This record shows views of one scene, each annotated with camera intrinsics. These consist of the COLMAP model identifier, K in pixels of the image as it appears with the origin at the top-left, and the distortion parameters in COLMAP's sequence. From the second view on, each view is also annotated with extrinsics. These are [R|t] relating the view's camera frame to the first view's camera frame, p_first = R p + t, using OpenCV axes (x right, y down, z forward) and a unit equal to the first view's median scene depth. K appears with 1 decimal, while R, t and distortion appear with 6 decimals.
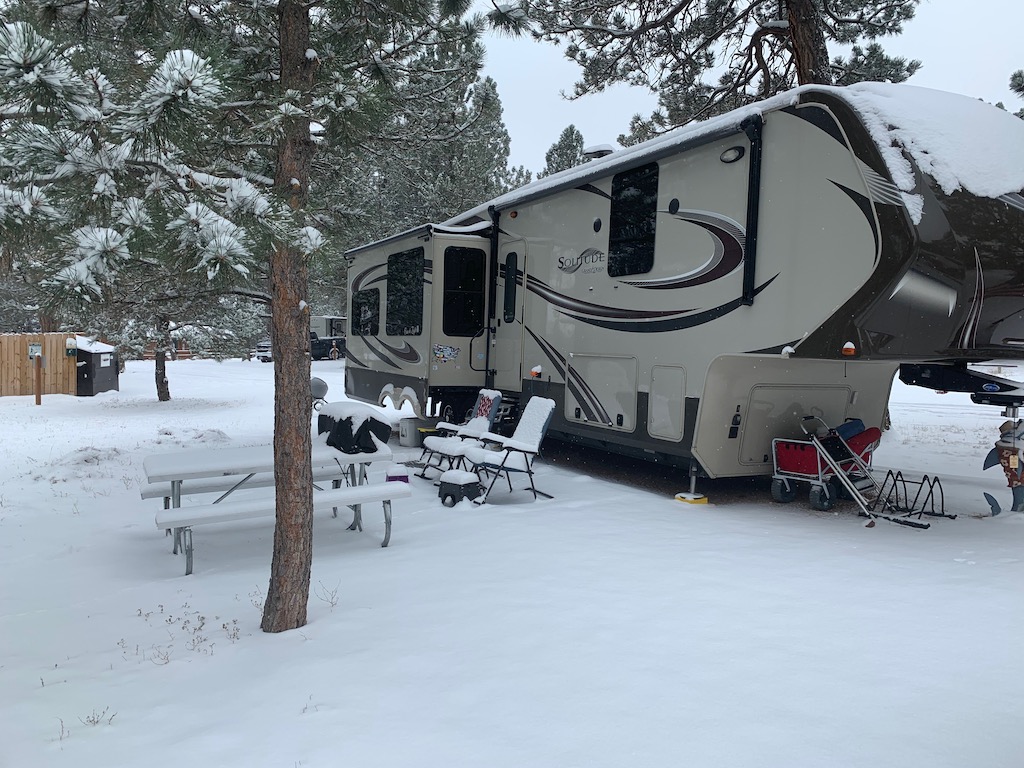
lens RADIAL K [[767.0, 0, 512.0], [0, 767.0, 384.0], [0, 0, 1]] dist [0.036941, -0.066140]
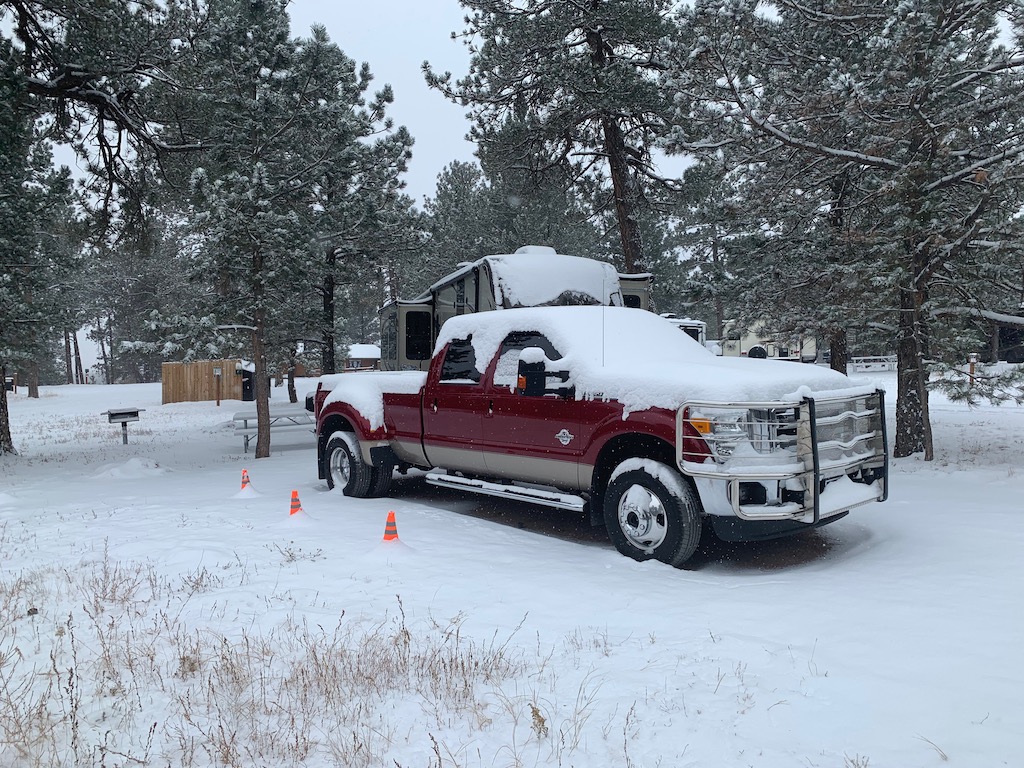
lens RADIAL K [[767.0, 0, 512.0], [0, 767.0, 384.0], [0, 0, 1]] dist [0.036941, -0.066140]
pose [[0.978015, -0.008550, -0.208357, 0.312651], [0.004324, 0.999776, -0.020730, 0.018889], [0.208488, 0.019373, 0.977833, -0.428359]]
